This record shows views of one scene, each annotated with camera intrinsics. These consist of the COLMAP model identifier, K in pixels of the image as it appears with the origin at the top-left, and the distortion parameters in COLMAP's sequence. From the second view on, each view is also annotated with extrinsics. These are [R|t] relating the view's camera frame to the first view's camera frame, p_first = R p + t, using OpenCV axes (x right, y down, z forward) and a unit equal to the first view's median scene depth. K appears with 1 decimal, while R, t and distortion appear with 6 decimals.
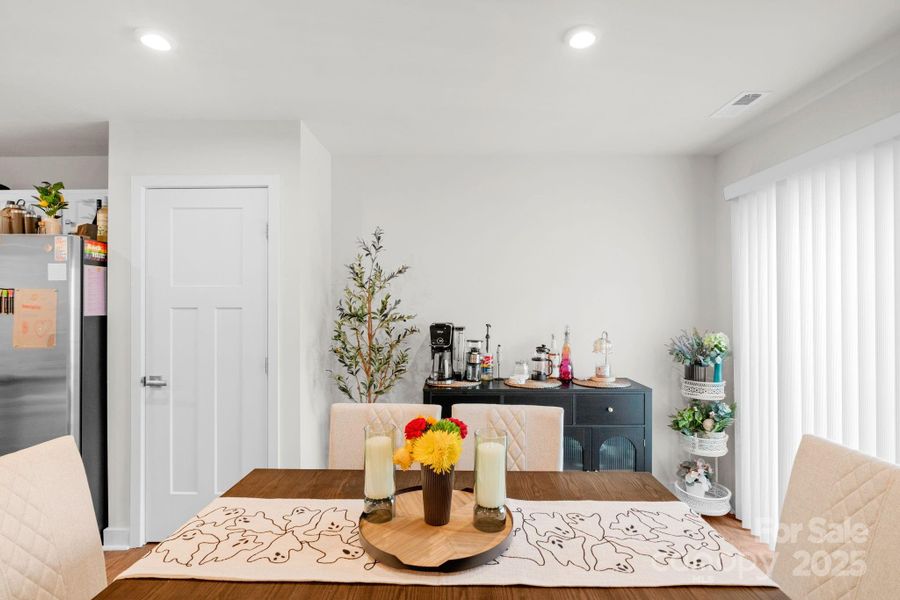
lens RADIAL K [[431.0, 0, 452.2], [0, 431.0, 306.2], [0, 0, 1]] dist [-0.012109, 0.003838]
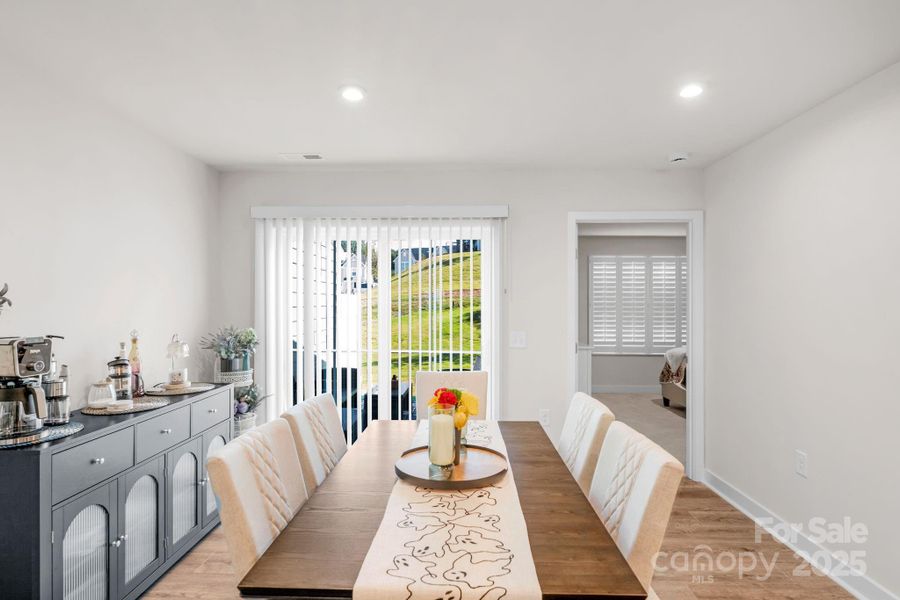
lens RADIAL K [[464.5, 0, 450.6], [0, 464.5, 295.3], [0, 0, 1]] dist [-0.001875, 0.001028]
pose [[0.024368, 0.018115, 0.999539, -0.647649], [0.007884, 0.999801, -0.018312, -0.000248], [-0.999672, 0.008326, 0.024220, 0.414931]]
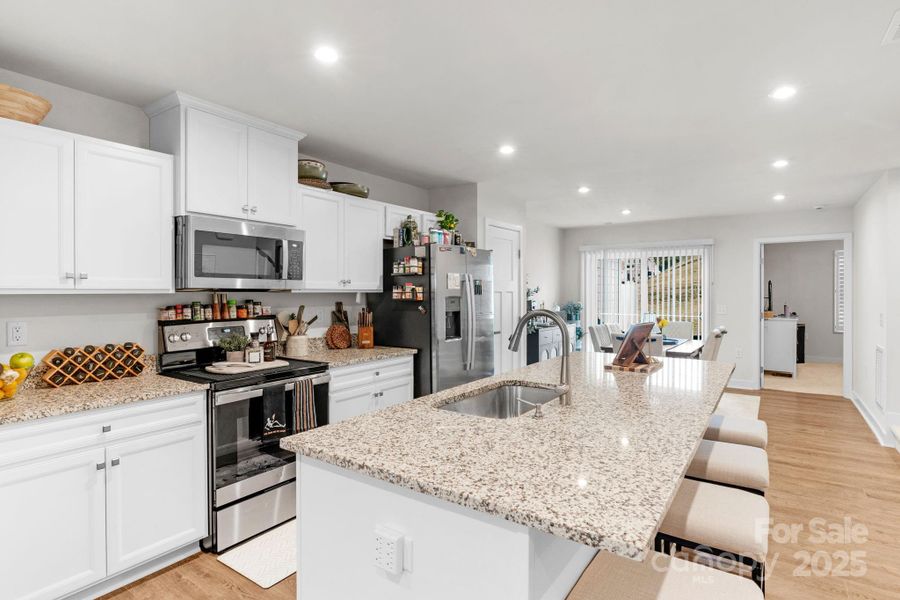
lens RADIAL K [[464.5, 0, 447.0], [0, 464.5, 293.9], [0, 0, 1]] dist [-0.001875, 0.001028]
pose [[0.579700, -0.003850, 0.814821, -2.148453], [0.008372, 0.999964, -0.001231, 0.011762], [-0.814787, 0.007535, 0.579712, 0.015409]]
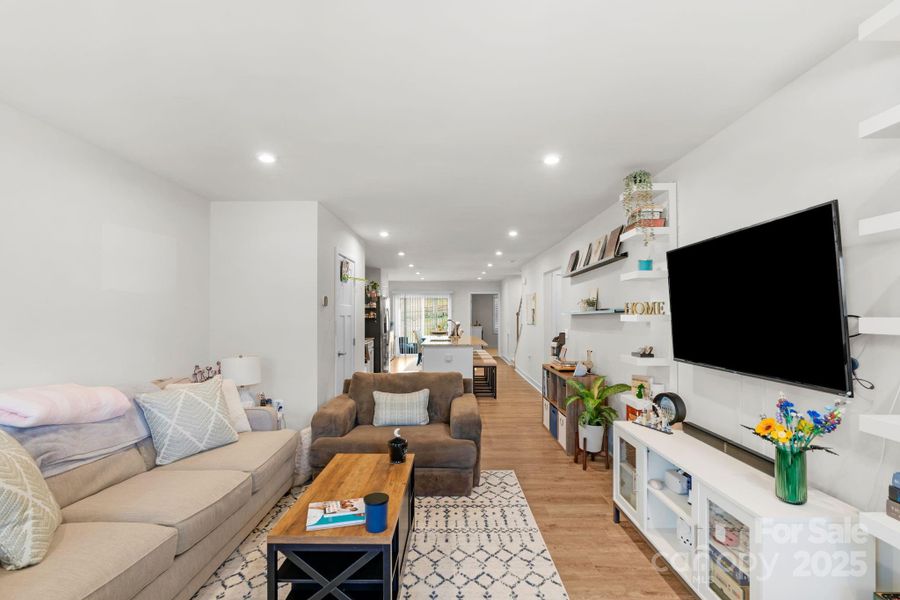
lens RADIAL K [[413.0, 0, 441.5], [0, 413.0, 309.0], [0, 0, 1]] dist [-0.007554, 0.002960]
pose [[0.034421, 0.012463, 0.999330, -4.211954], [0.010007, 0.999868, -0.012815, 0.002784], [-0.999357, 0.010441, 0.034291, 0.263665]]
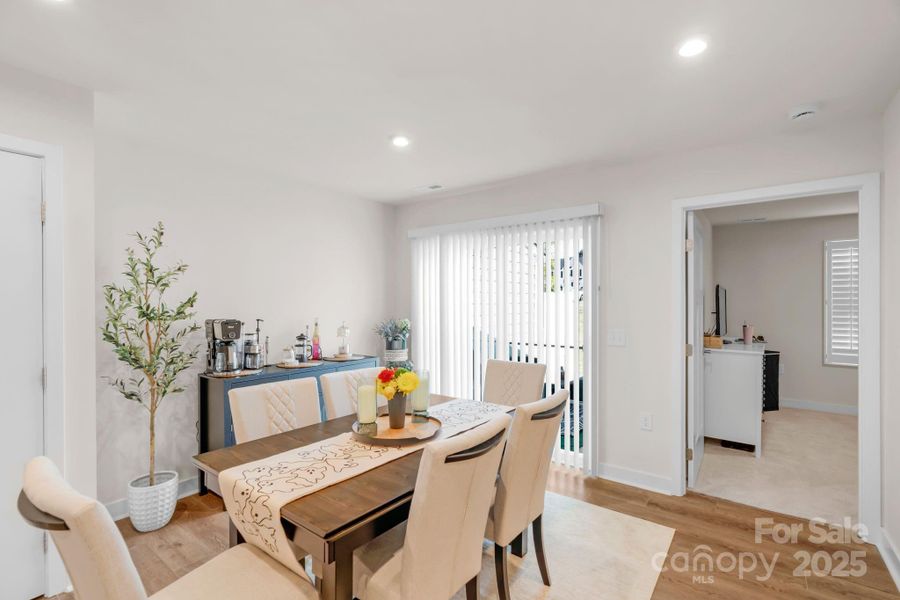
lens RADIAL K [[413.0, 0, 446.4], [0, 413.0, 303.8], [0, 0, 1]] dist [-0.007554, 0.002960]
pose [[0.603961, -0.006537, 0.796987, -0.528901], [0.007670, 0.999968, 0.002390, 0.002287], [-0.796977, 0.004670, 0.603992, -0.066481]]
